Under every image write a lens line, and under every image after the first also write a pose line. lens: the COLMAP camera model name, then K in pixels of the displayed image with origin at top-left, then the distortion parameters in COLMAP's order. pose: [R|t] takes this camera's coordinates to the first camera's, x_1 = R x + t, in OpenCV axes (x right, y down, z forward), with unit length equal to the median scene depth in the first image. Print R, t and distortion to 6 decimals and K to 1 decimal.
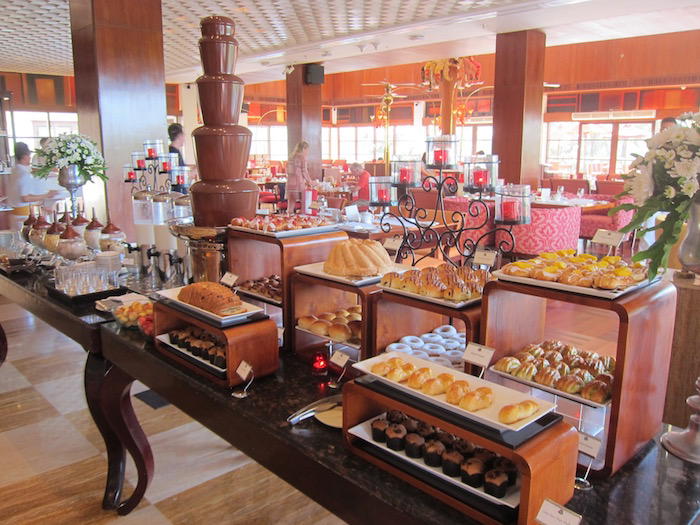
lens RADIAL K [[590.2, 0, 350.7], [0, 590.2, 263.1], [0, 0, 1]] dist [-0.040636, -0.000171]
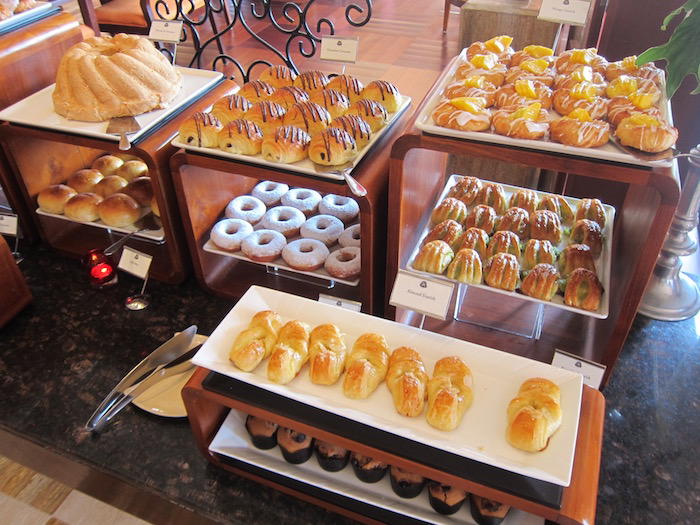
lens RADIAL K [[590.2, 0, 347.3], [0, 590.2, 262.5], [0, 0, 1]] dist [-0.040636, -0.000171]
pose [[0.908908, -0.275640, 0.312903, -0.008586], [0.101318, 0.873865, 0.475494, -0.097907], [-0.404500, -0.400478, 0.822191, 0.409767]]
